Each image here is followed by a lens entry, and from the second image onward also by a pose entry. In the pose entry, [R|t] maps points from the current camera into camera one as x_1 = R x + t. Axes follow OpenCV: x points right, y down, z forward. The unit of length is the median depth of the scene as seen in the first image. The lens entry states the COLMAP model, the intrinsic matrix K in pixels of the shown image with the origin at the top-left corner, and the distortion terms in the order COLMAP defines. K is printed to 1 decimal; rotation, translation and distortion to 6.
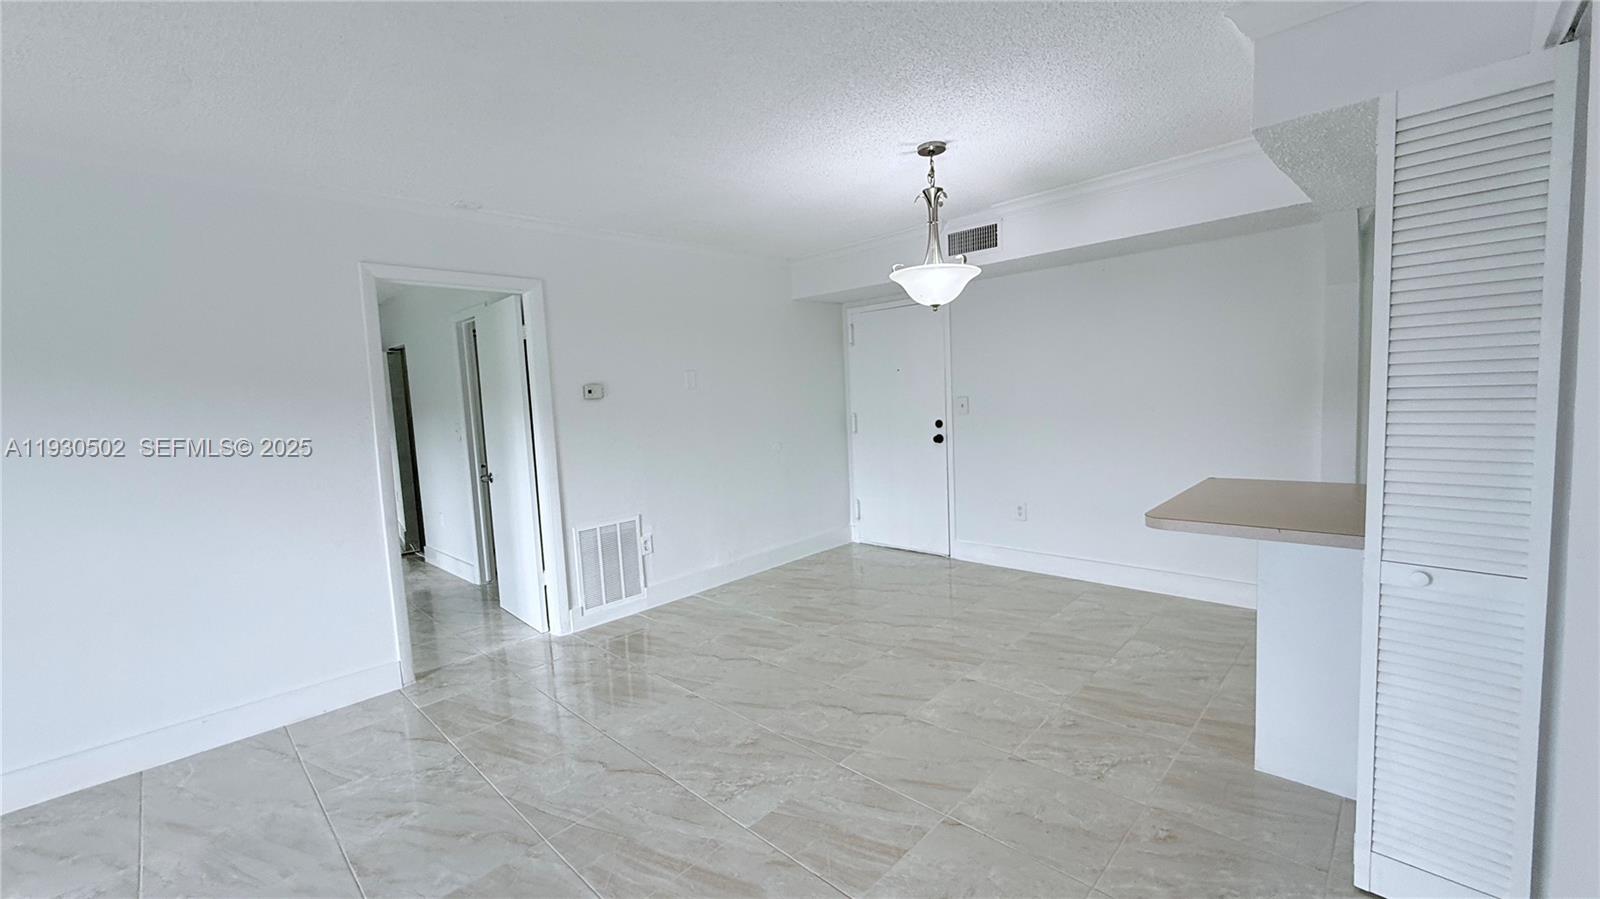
lens RADIAL K [[636.9, 0, 800.0], [0, 636.9, 449.5], [0, 0, 1]] dist [0.000228, 0.000506]
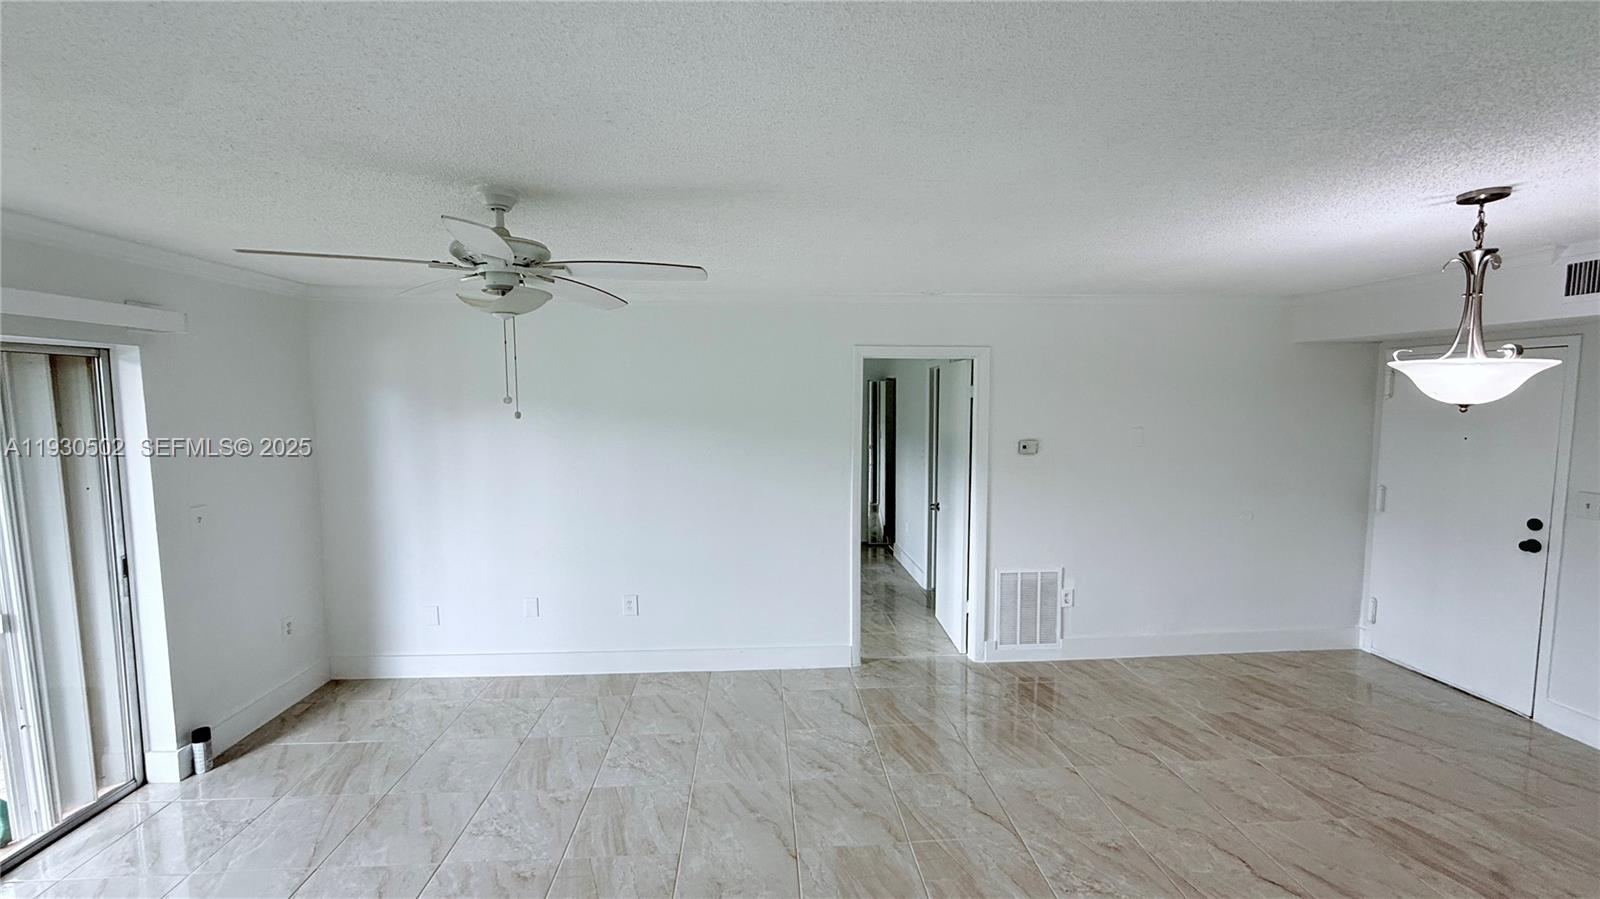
lens RADIAL K [[636.9, 0, 800.0], [0, 636.9, 449.5], [0, 0, 1]] dist [0.000228, 0.000506]
pose [[0.744731, 0.101012, -0.659676, 0.104384], [-0.097186, 0.994357, 0.042543, -0.103767], [0.660250, 0.032428, 0.750345, -0.059871]]
